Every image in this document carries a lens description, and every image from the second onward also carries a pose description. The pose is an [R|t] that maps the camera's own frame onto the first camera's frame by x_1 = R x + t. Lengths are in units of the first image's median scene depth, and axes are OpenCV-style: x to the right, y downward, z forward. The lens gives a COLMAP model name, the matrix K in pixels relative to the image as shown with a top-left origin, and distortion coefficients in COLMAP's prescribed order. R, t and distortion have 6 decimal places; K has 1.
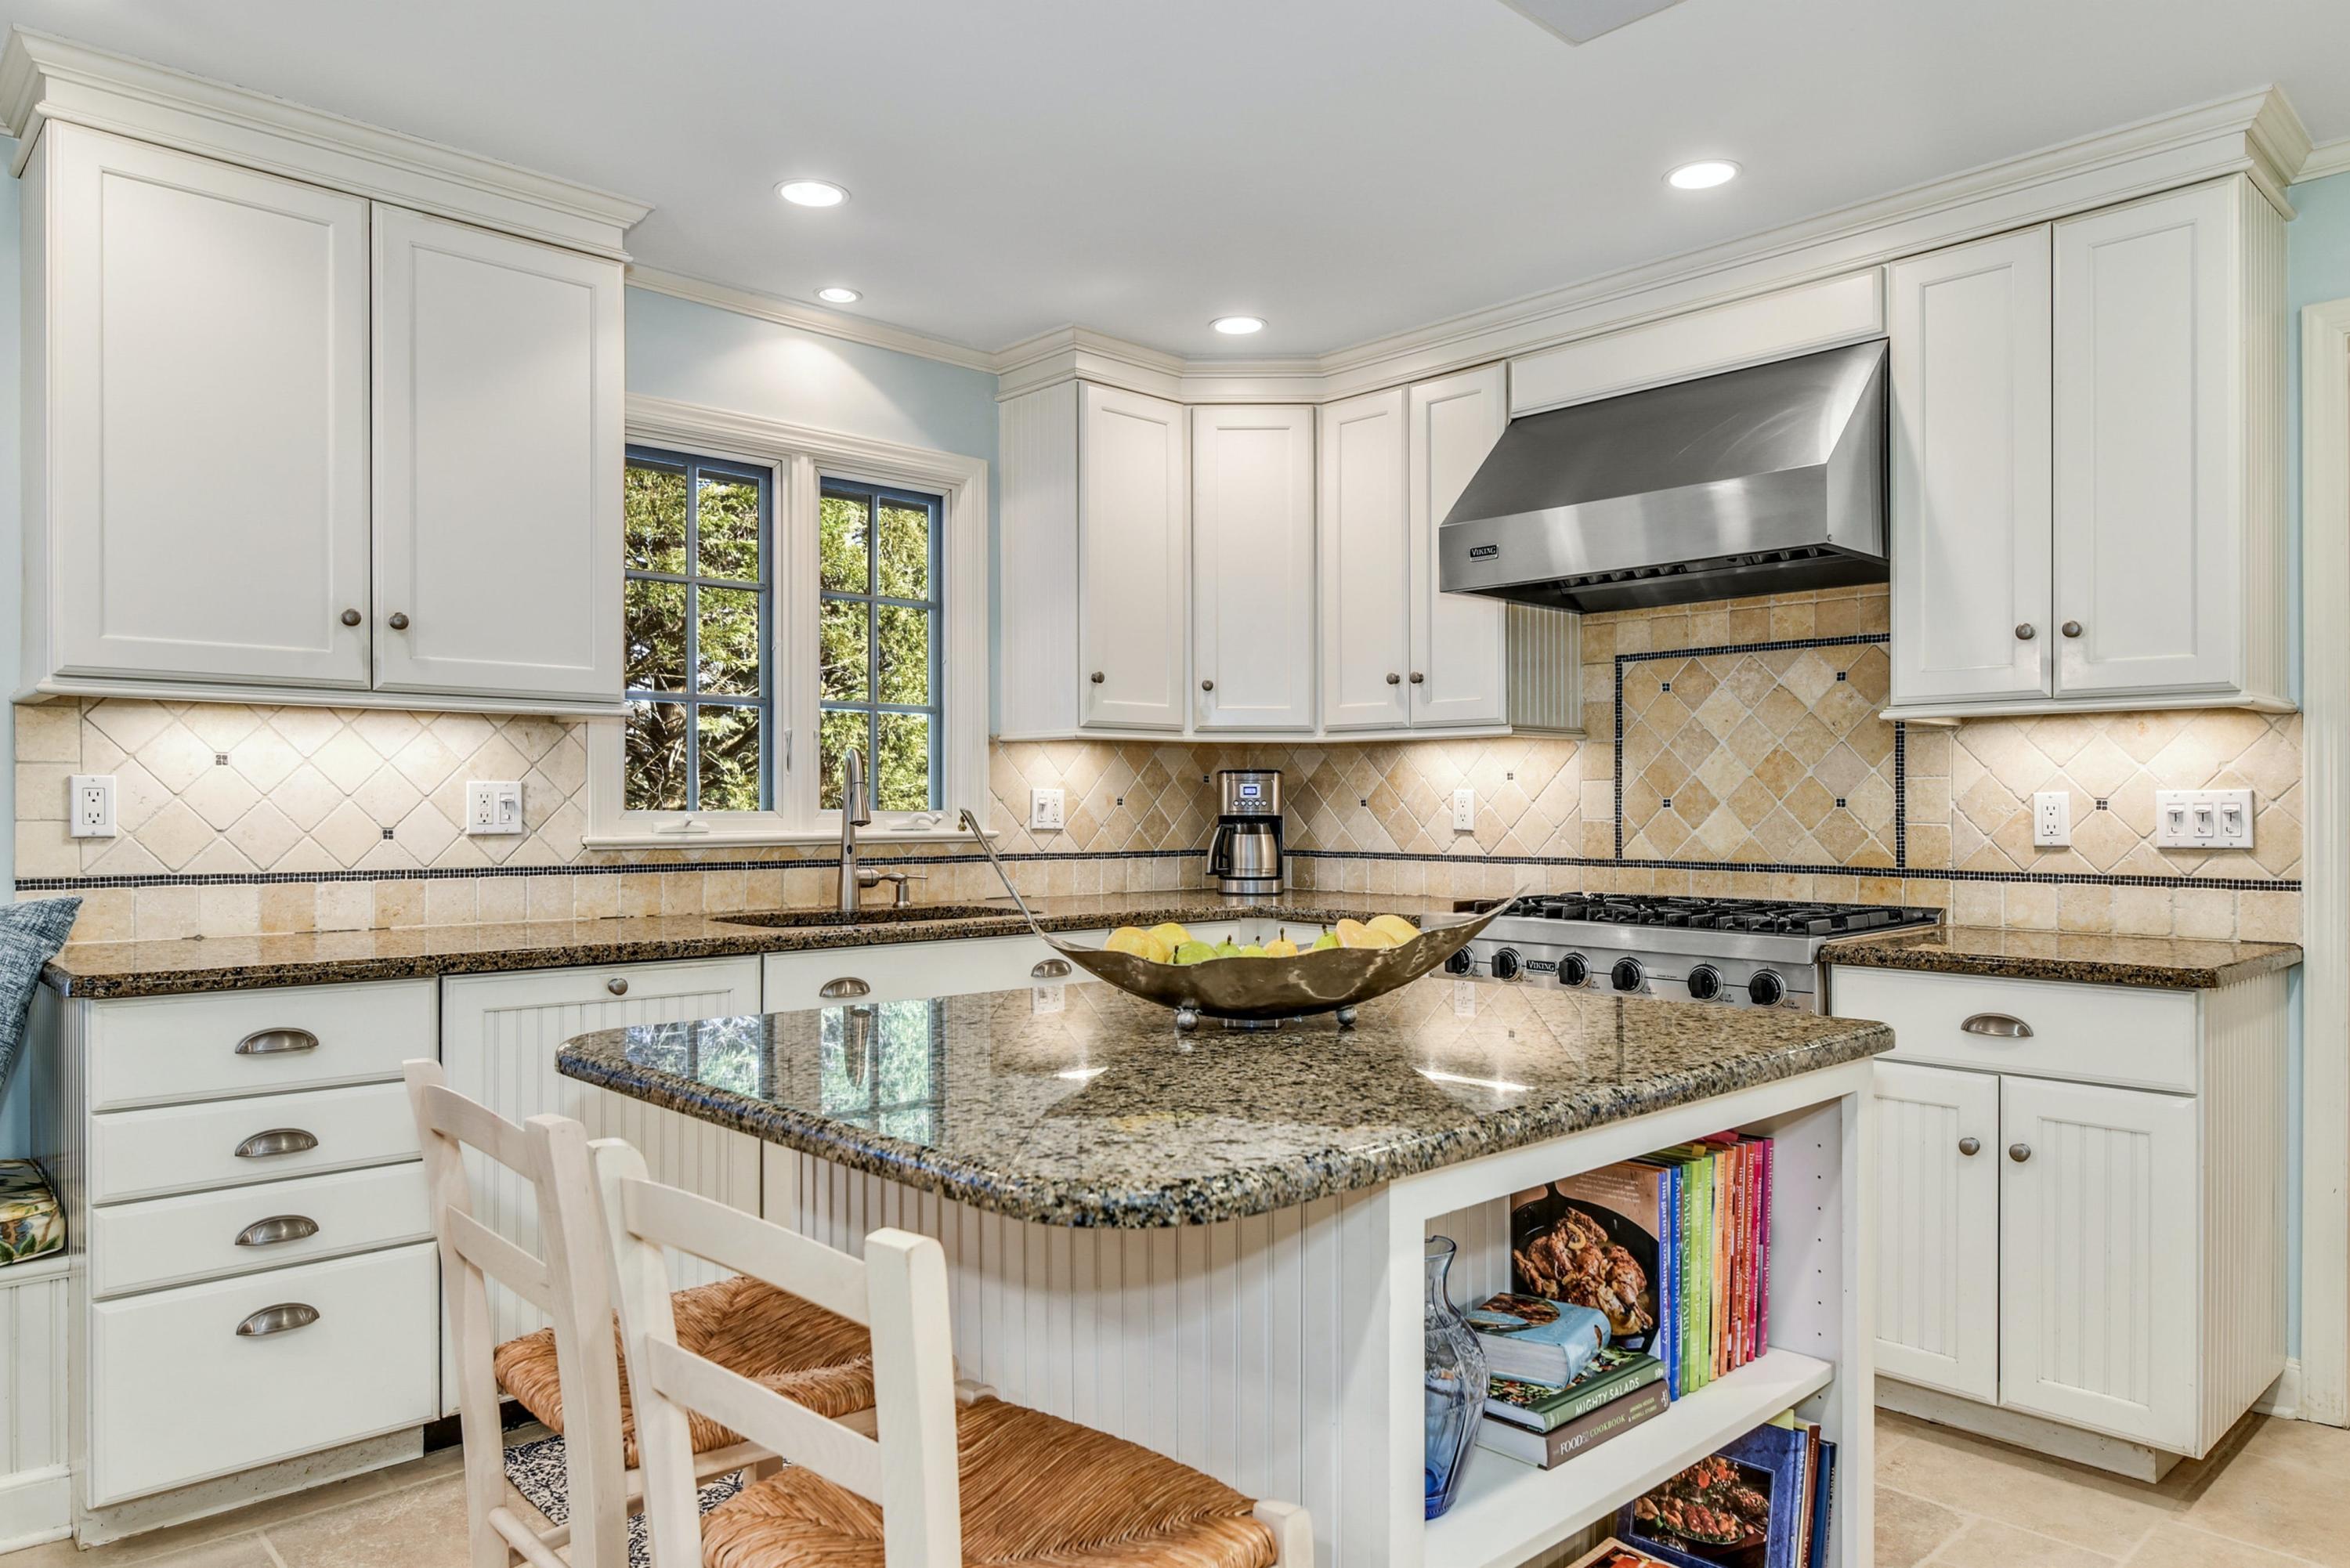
lens RADIAL K [[1534.8, 0, 1152.0], [0, 1534.8, 801.2], [0, 0, 1]] dist [-0.000363, -0.002406]
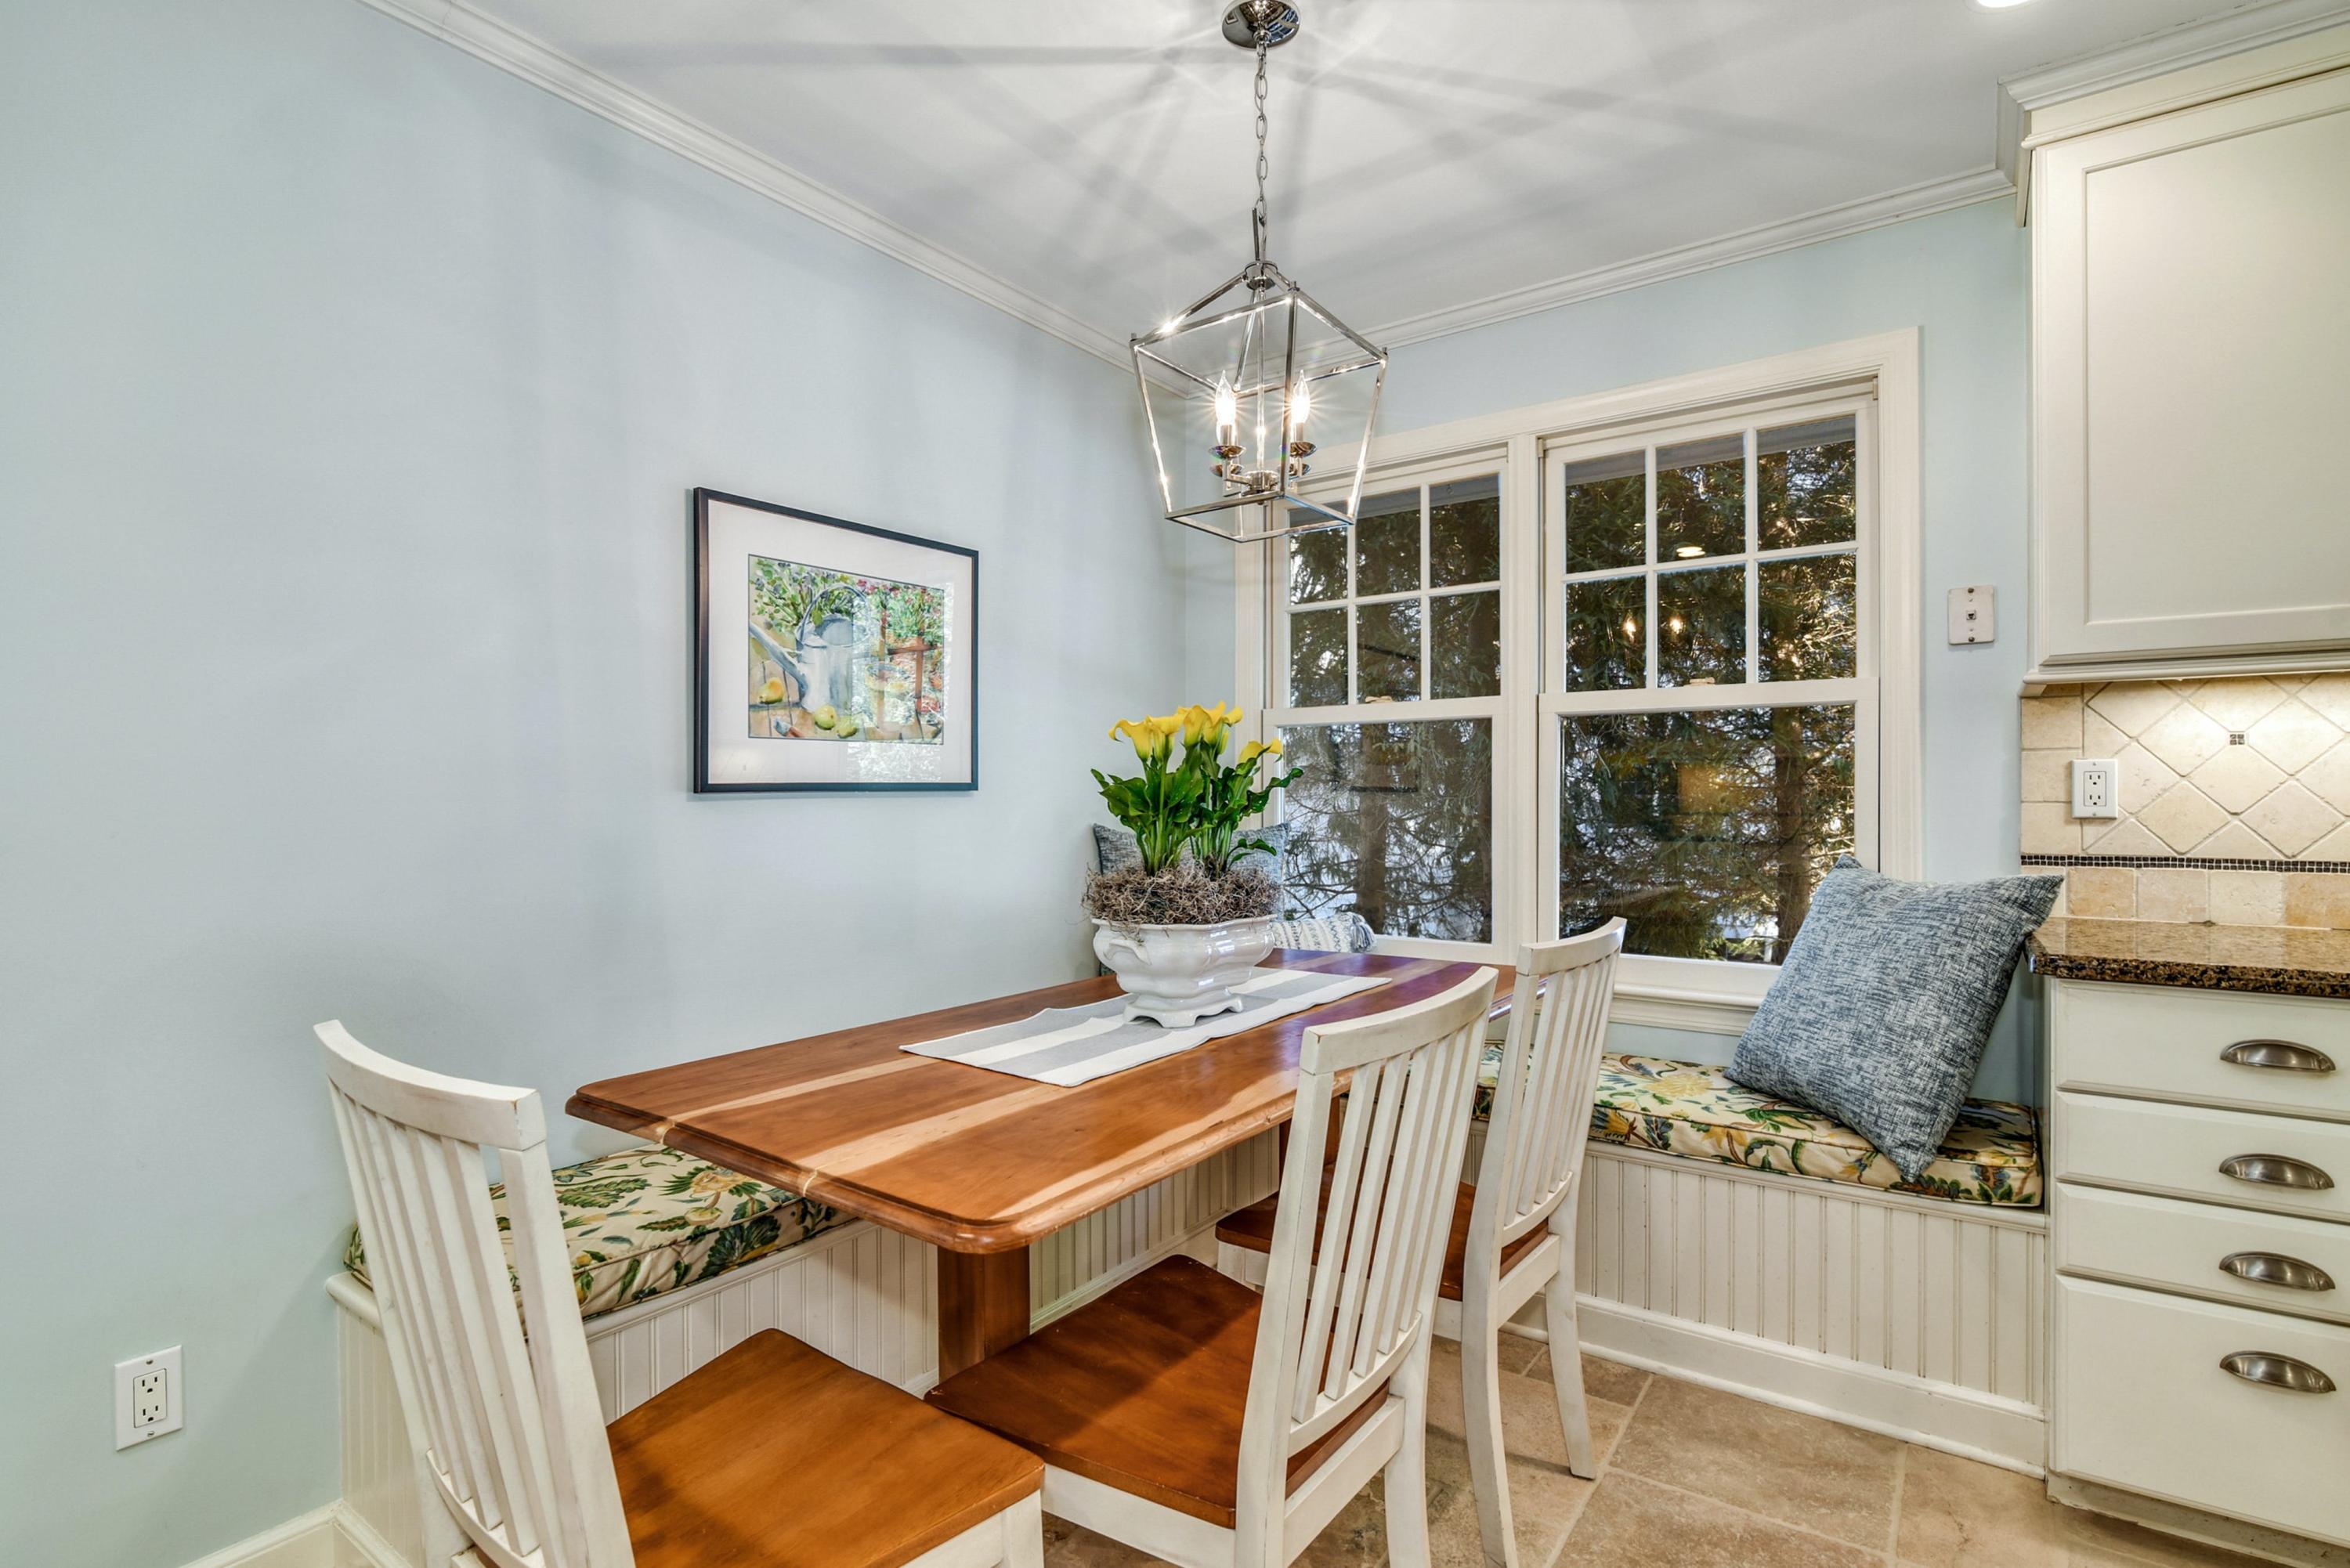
lens RADIAL K [[1115.8, 0, 1182.5], [0, 1115.8, 795.8], [0, 0, 1]] dist [-0.021558, 0.004456]
pose [[0.198251, 0.001157, -0.980151, -0.063787], [0.008538, 0.999959, 0.002907, 0.000563], [0.980114, -0.008945, 0.198233, 0.209776]]
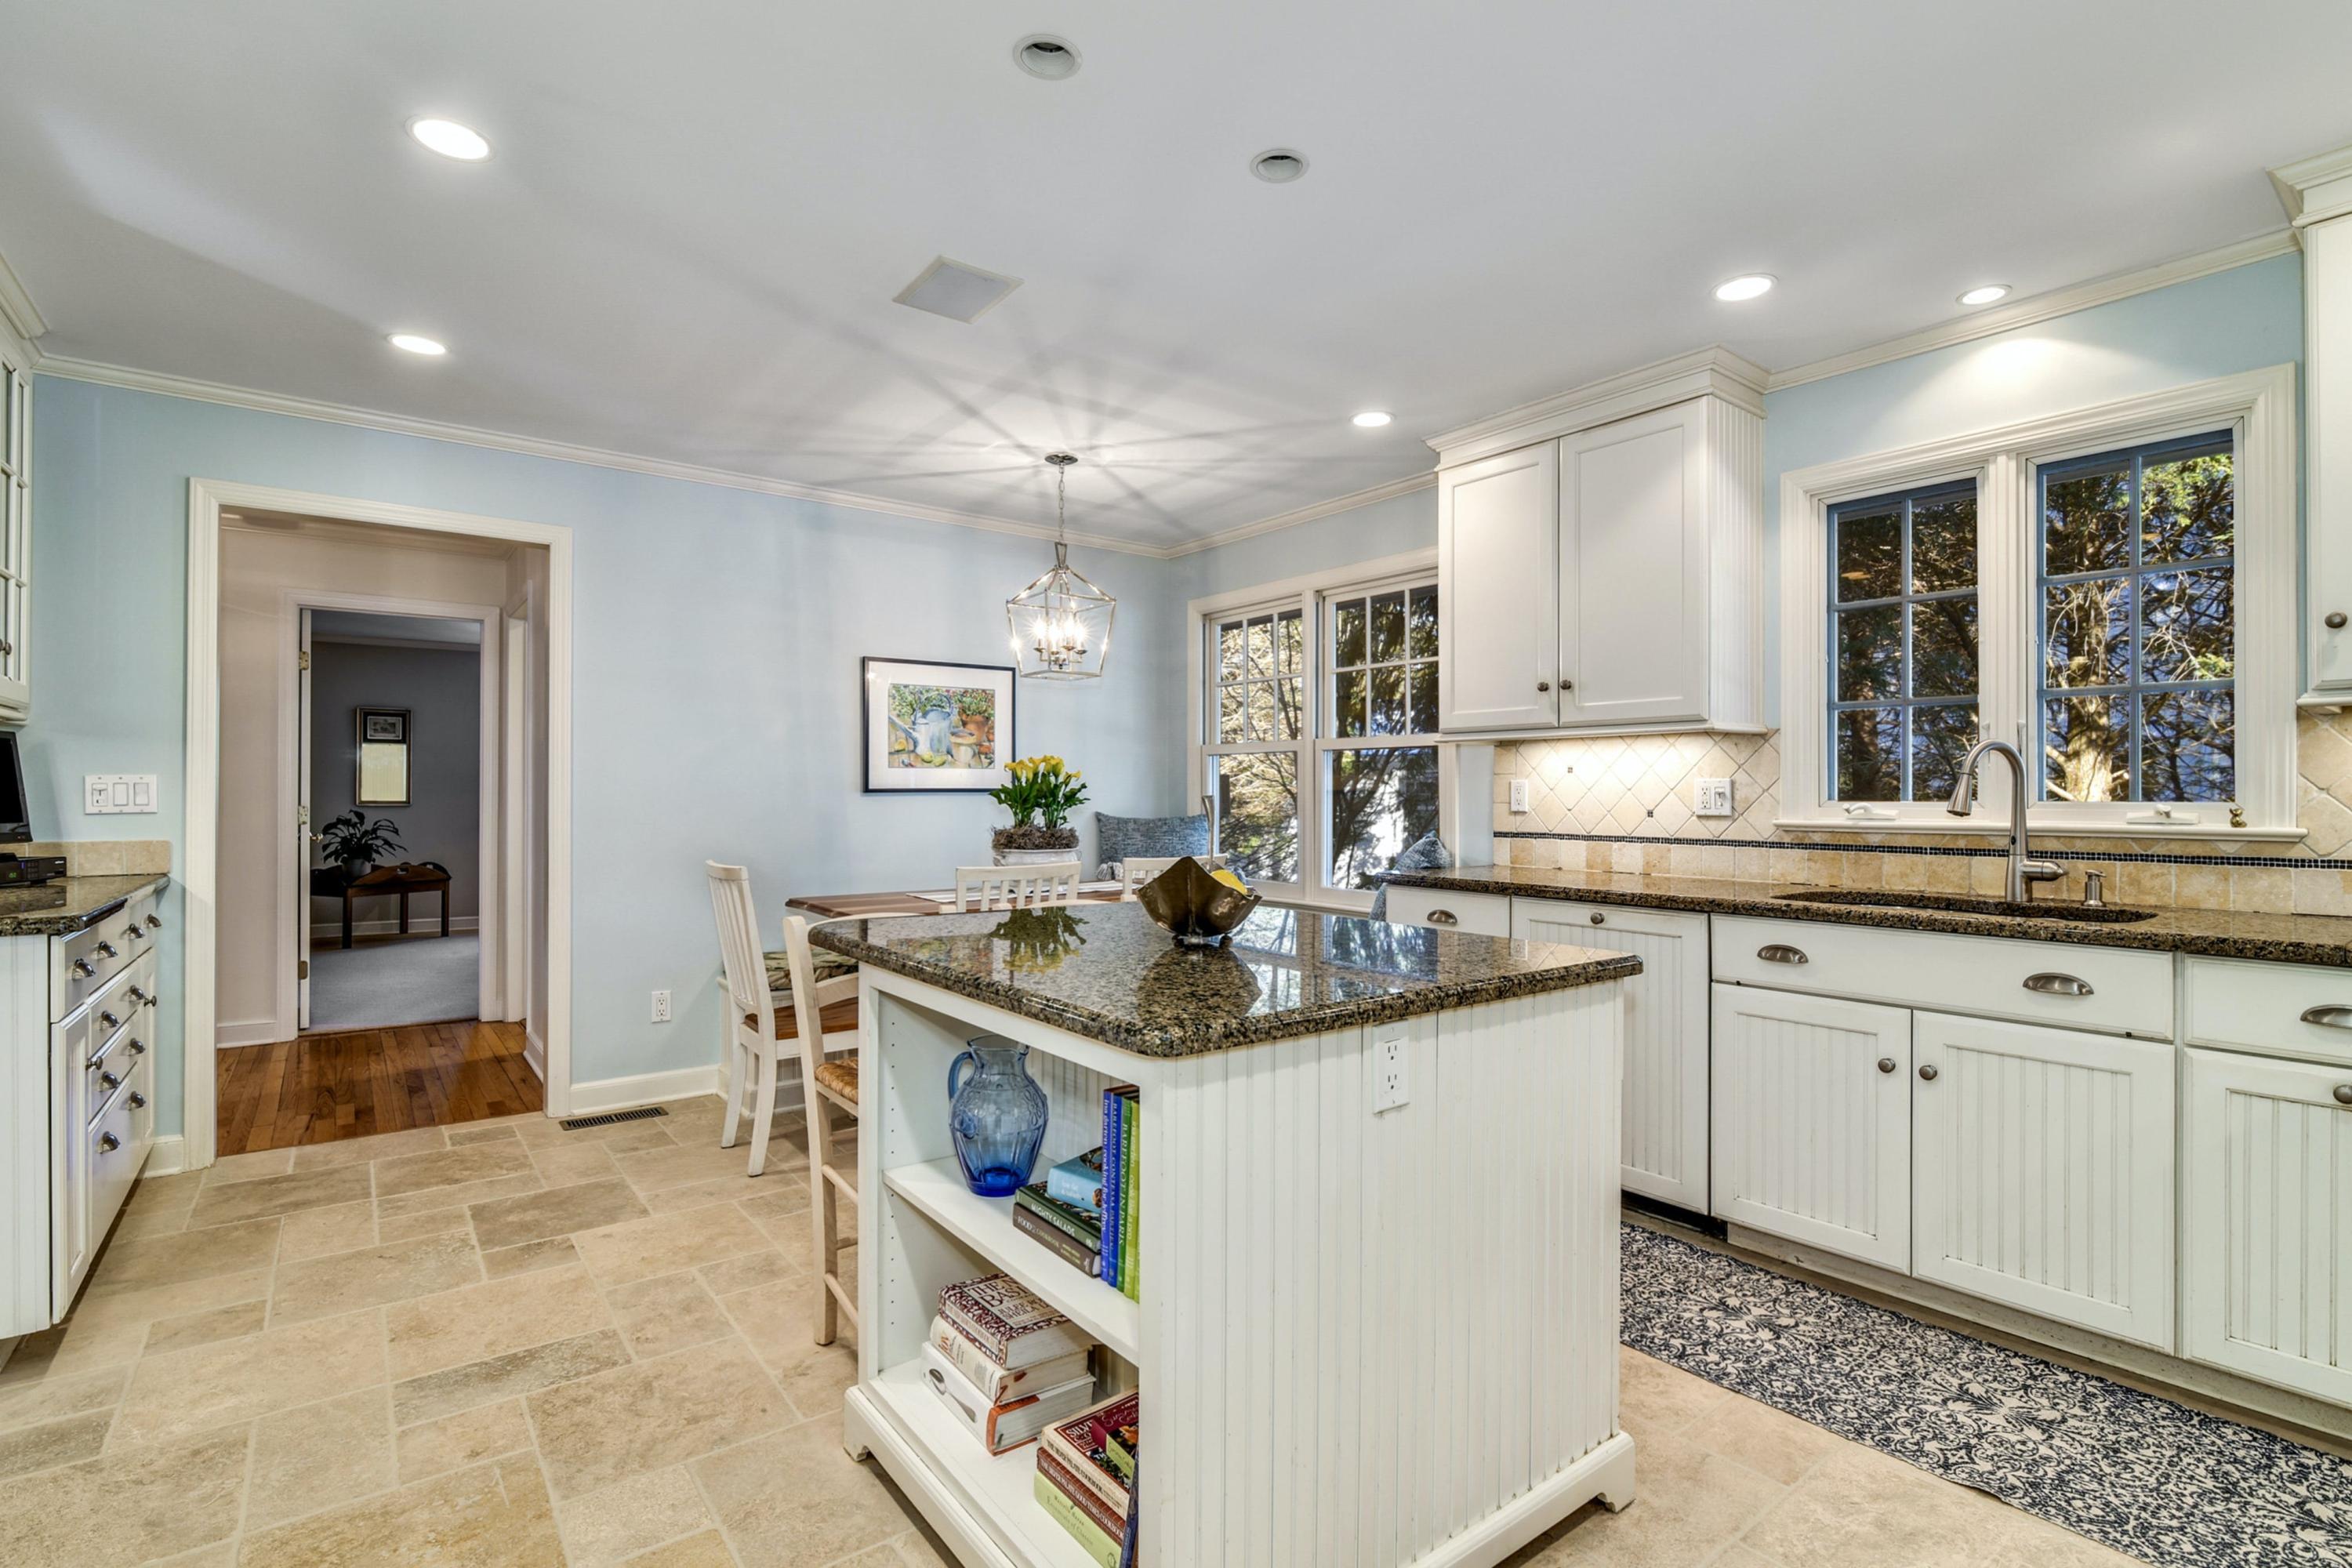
lens RADIAL K [[1116.9, 0, 1190.8], [0, 1116.9, 793.1], [0, 0, 1]] dist [-0.021558, 0.004456]
pose [[-0.098816, -0.003590, -0.995099, 0.678699], [-0.000003, 0.999993, -0.003608, 0.004149], [0.995106, -0.000354, -0.098815, 0.647701]]
